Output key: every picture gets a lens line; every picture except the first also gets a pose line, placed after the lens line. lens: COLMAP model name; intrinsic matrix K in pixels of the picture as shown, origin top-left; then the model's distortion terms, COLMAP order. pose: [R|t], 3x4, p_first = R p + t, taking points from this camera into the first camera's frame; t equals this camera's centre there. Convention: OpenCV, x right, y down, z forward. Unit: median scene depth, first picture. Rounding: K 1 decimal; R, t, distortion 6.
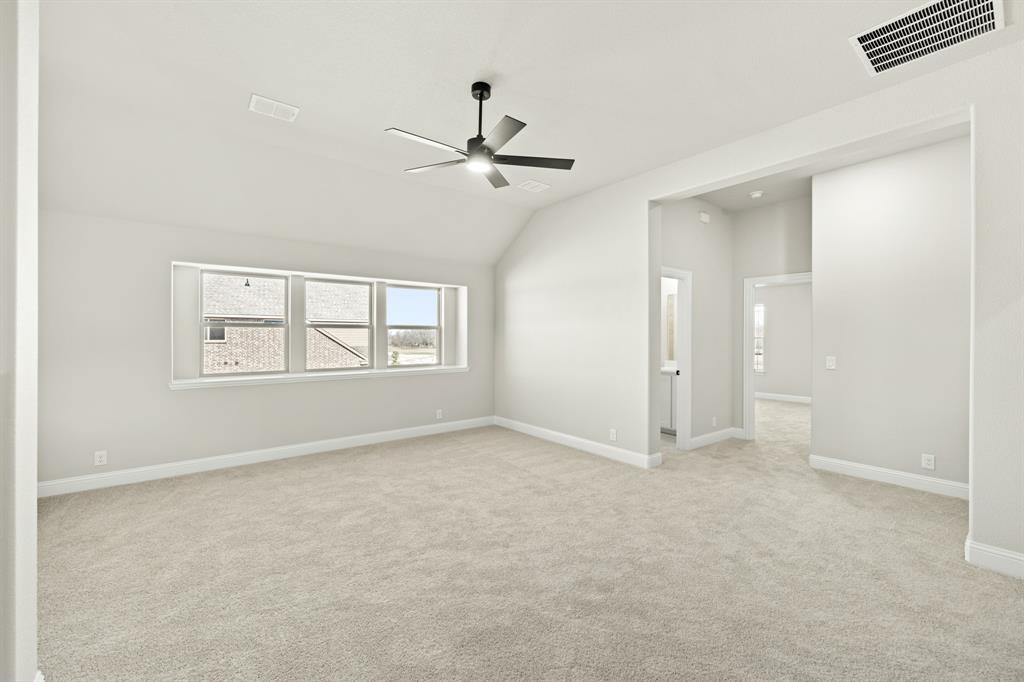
lens RADIAL K [[408.3, 0, 509.0], [0, 408.3, 337.2], [0, 0, 1]] dist [-0.002522, 0.000388]
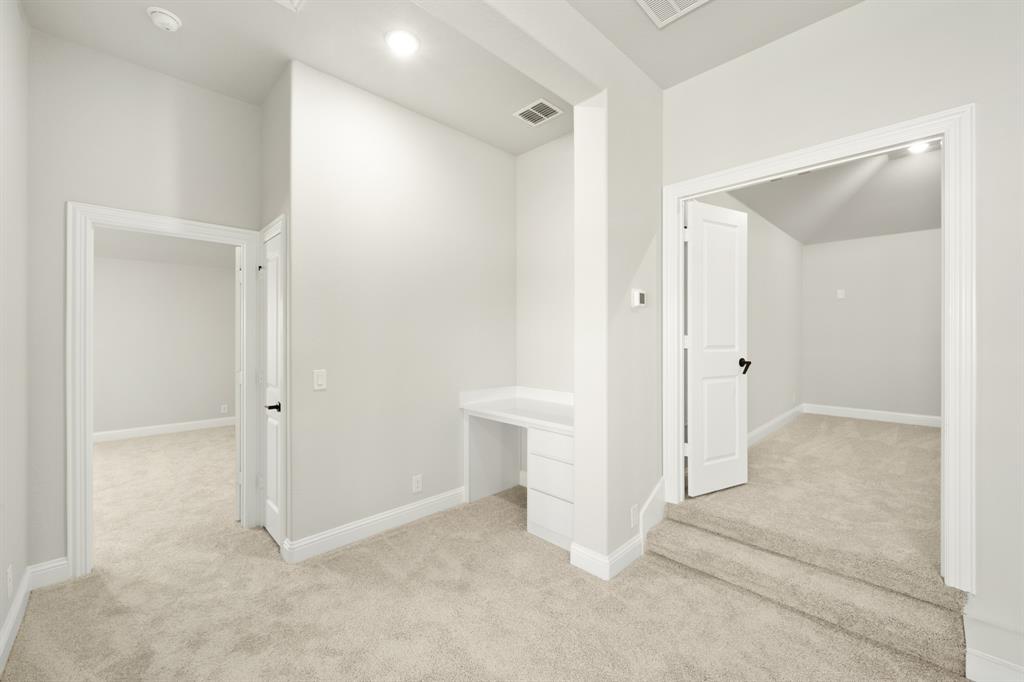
lens RADIAL K [[408.3, 0, 508.3], [0, 408.3, 338.6], [0, 0, 1]] dist [-0.002522, 0.000388]
pose [[-0.102310, -0.002964, 0.994748, 0.133943], [0.007460, 0.999965, 0.003747, 0.000370], [-0.994725, 0.007805, -0.102284, 0.735312]]
